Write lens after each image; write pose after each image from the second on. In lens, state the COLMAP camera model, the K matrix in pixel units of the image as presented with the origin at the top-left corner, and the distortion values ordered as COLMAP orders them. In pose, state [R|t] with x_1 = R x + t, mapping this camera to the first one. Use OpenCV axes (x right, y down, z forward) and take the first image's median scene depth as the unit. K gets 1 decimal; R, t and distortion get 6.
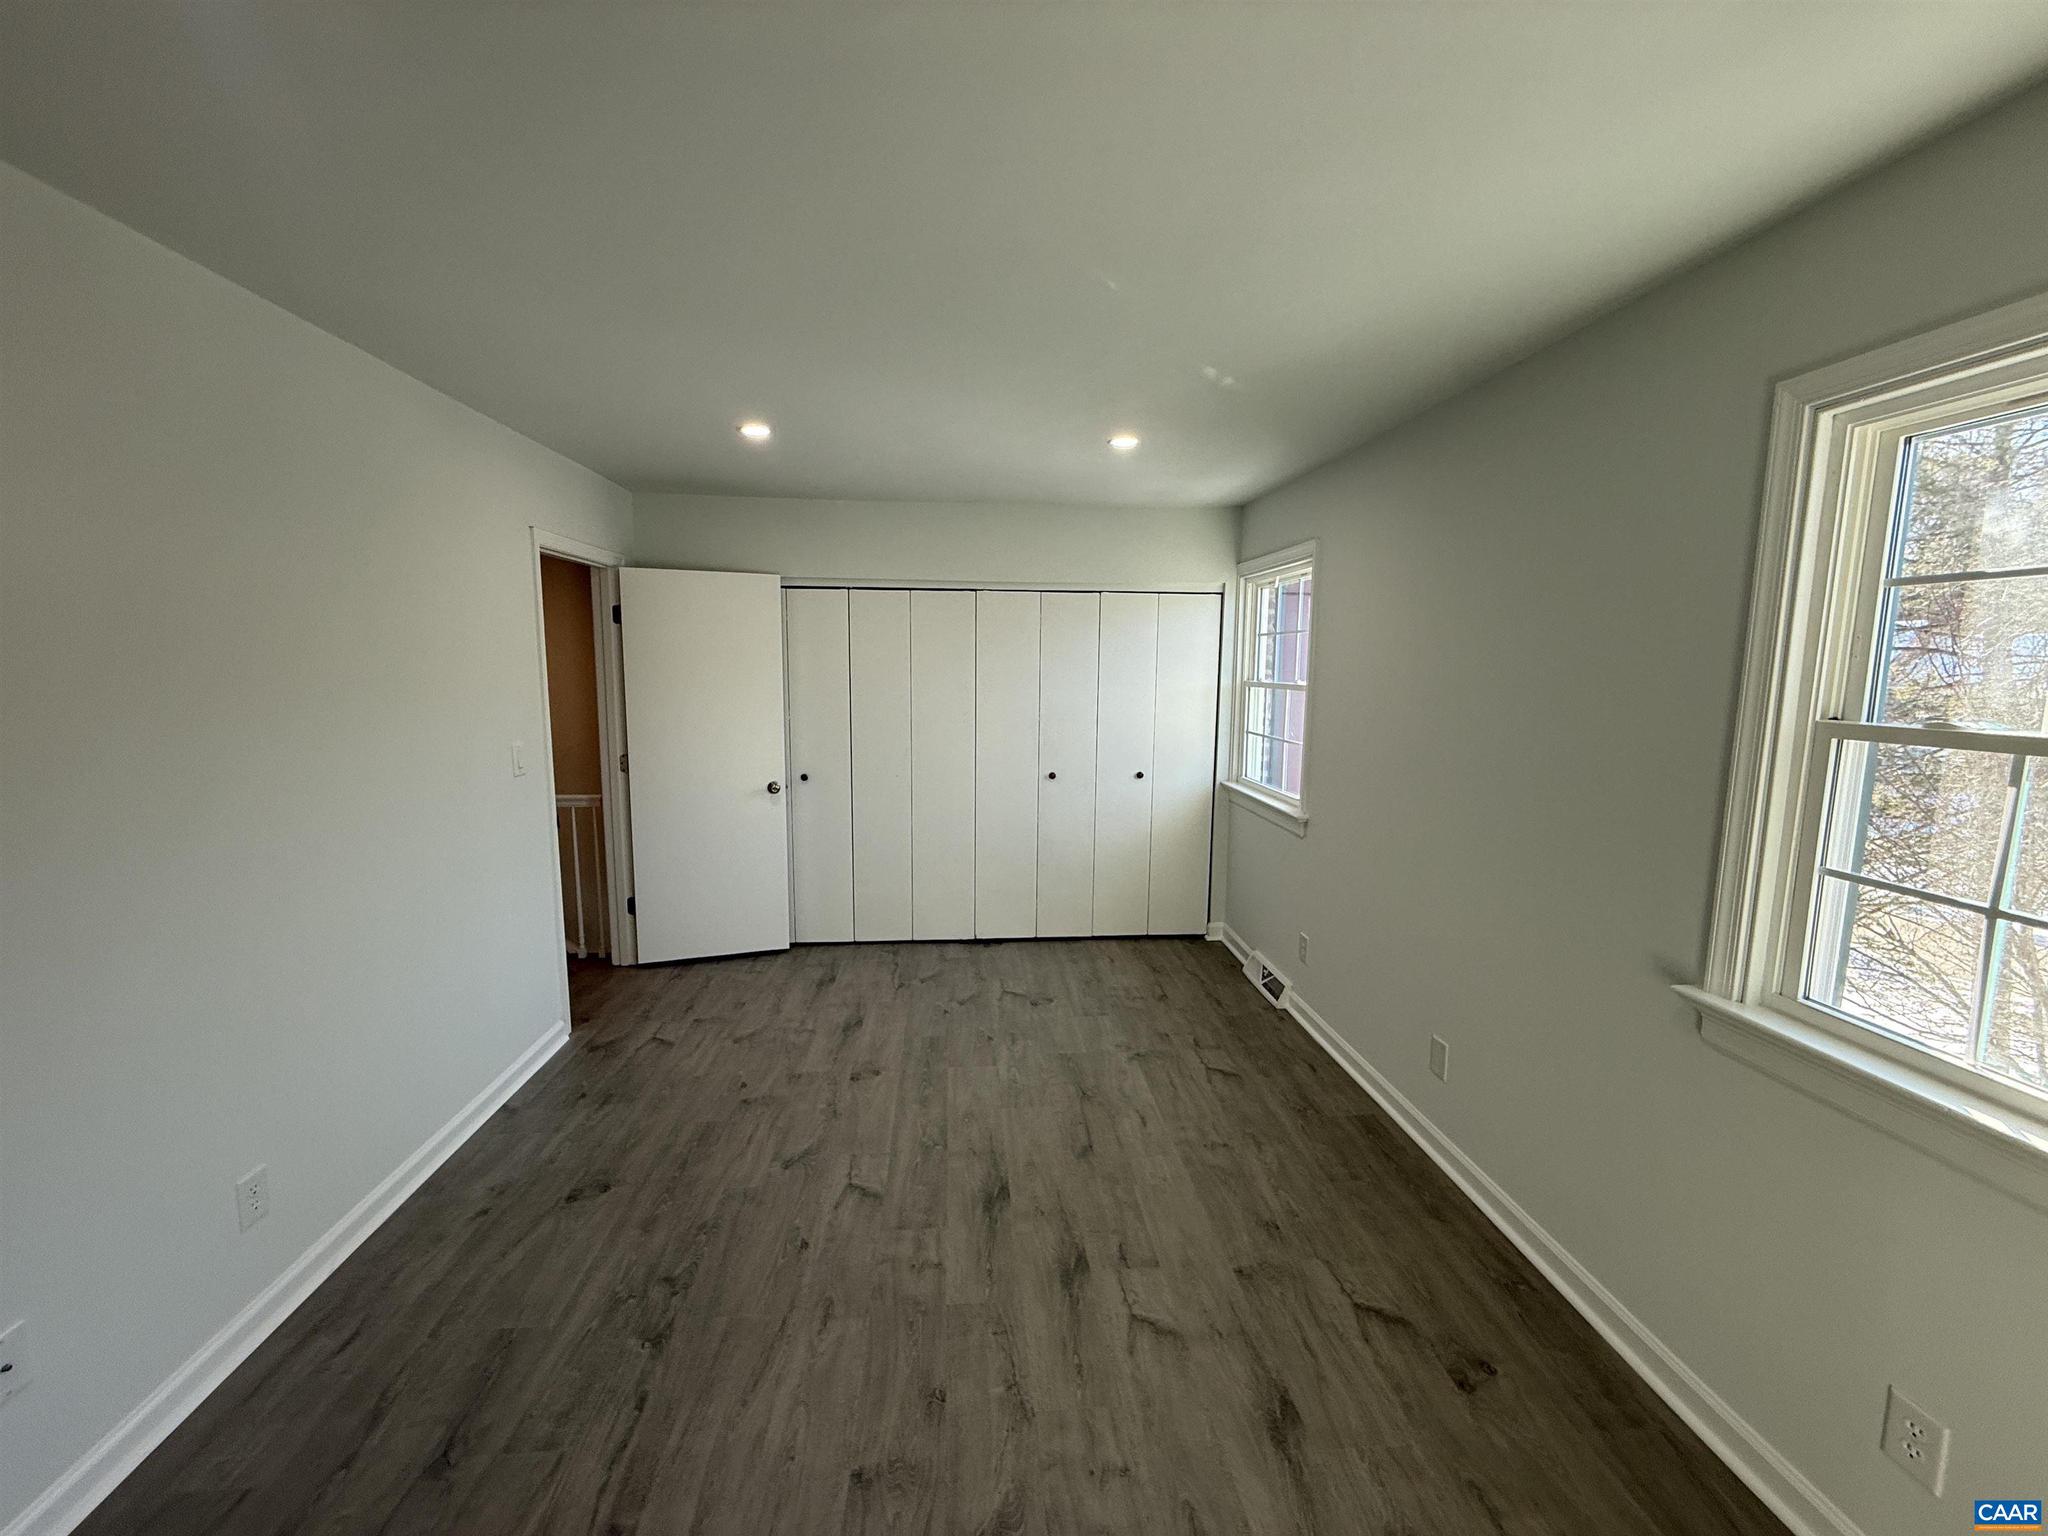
lens RADIAL K [[807.0, 0, 1024.0], [0, 807.0, 768.0], [0, 0, 1]] dist [-0.002213, -0.000027]
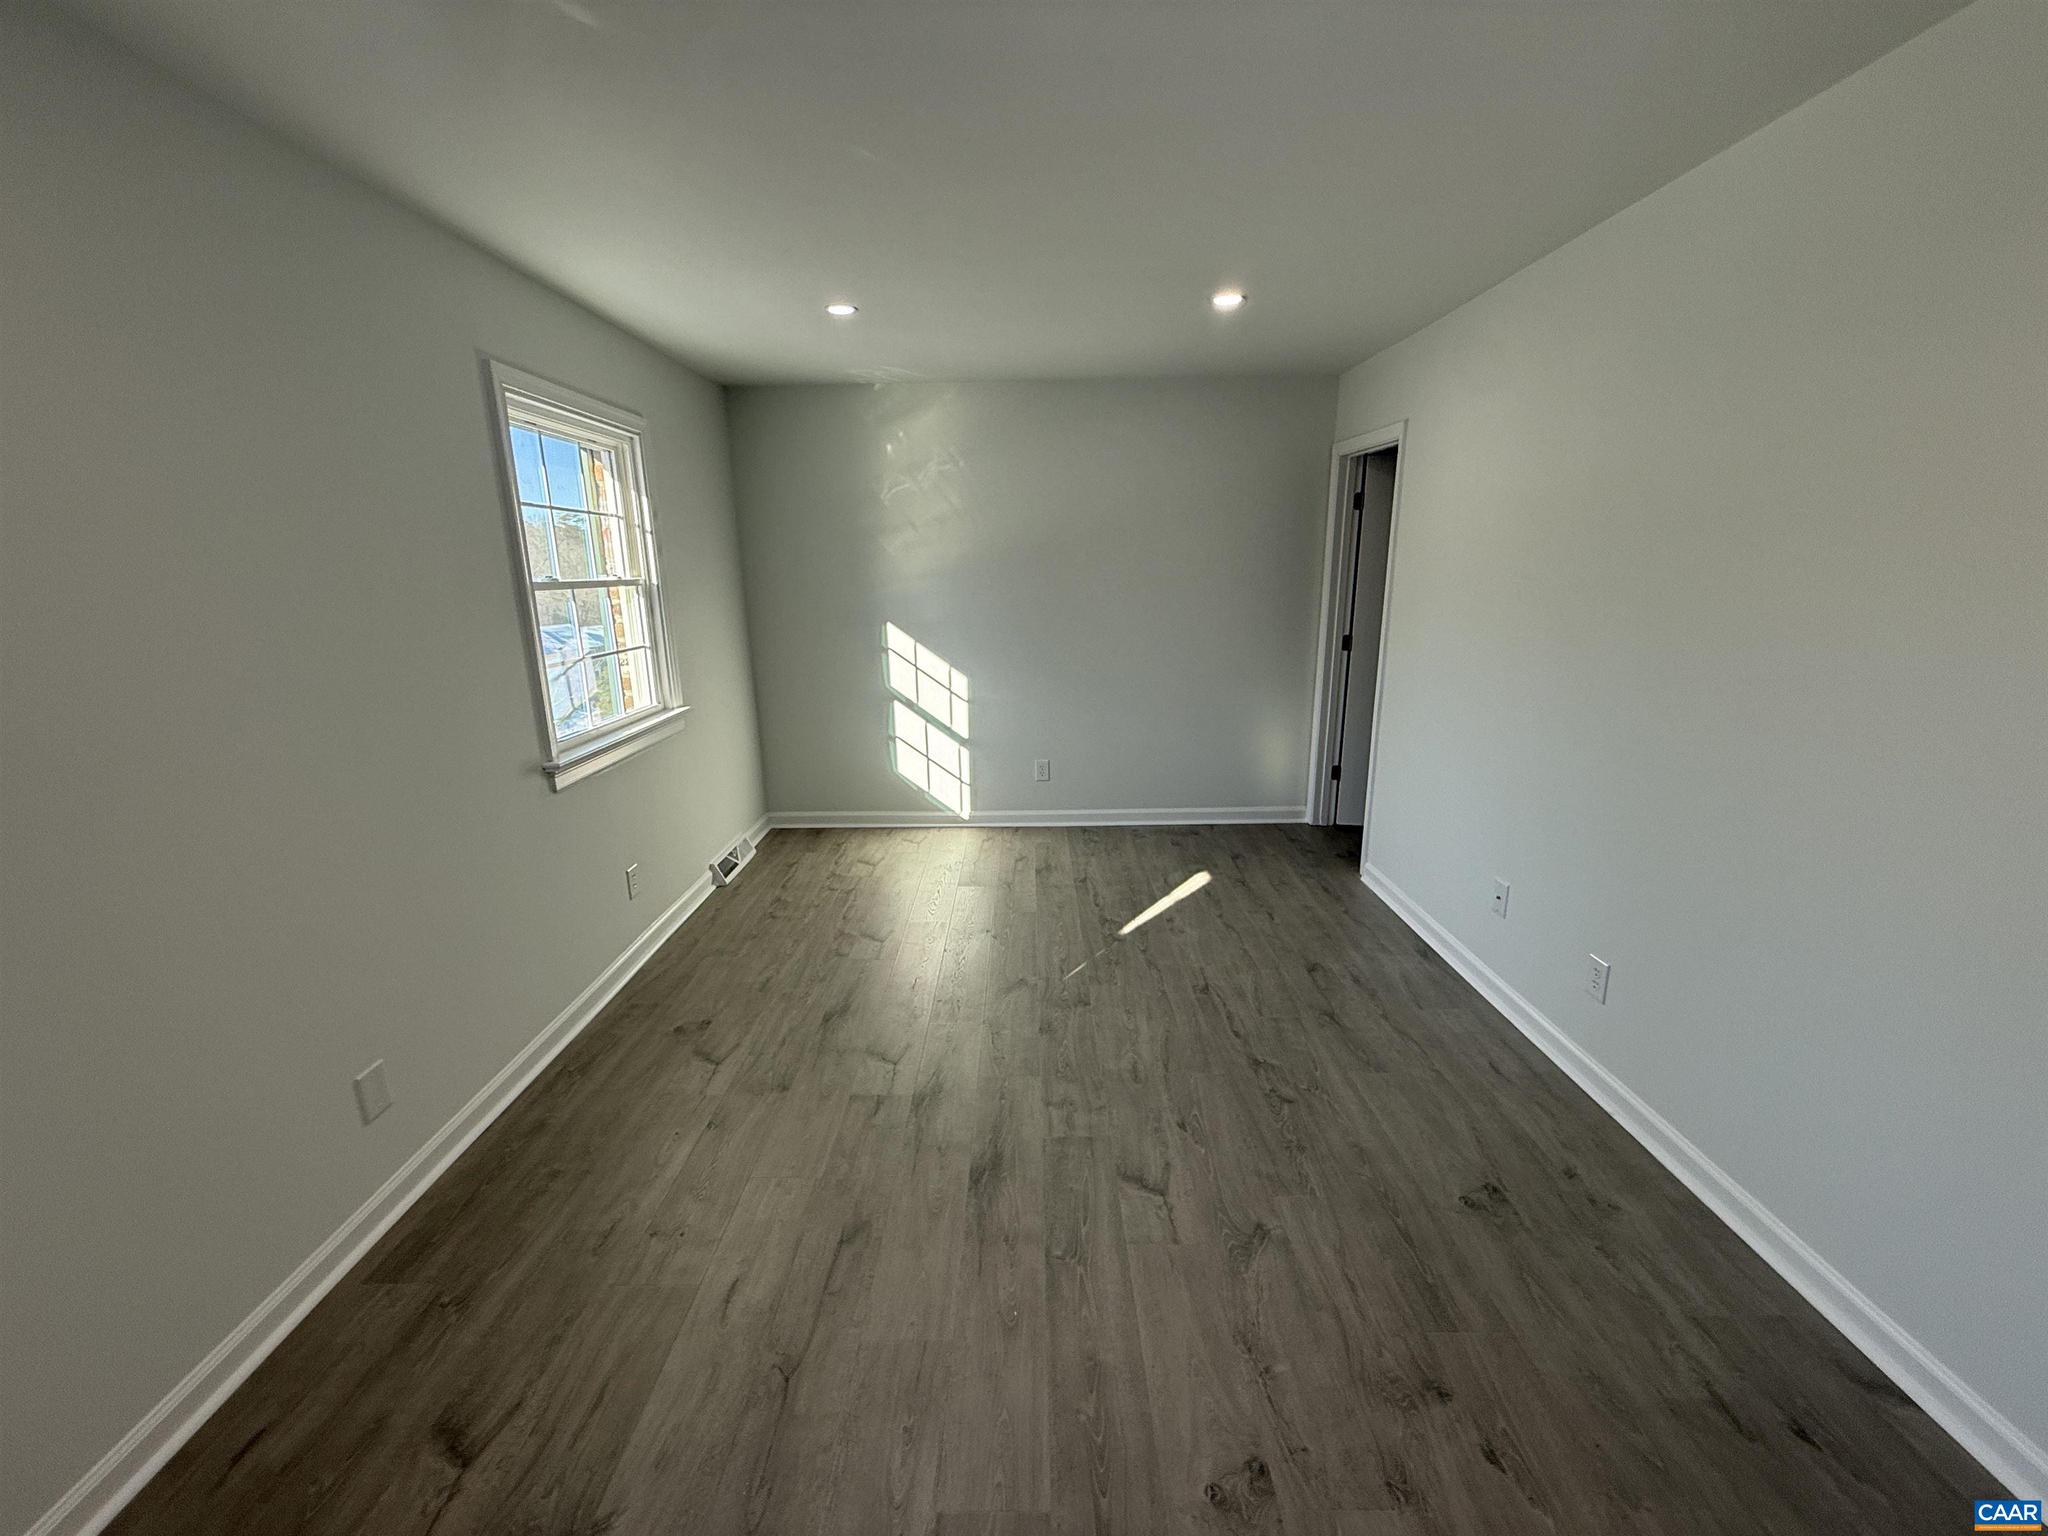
lens RADIAL K [[807.0, 0, 1024.0], [0, 807.0, 768.0], [0, 0, 1]] dist [-0.002213, -0.000027]
pose [[-0.995695, -0.014727, 0.091514, -0.153020], [0.019856, 0.930487, 0.365786, -0.191503], [-0.090539, 0.366028, -0.926189, 1.702250]]
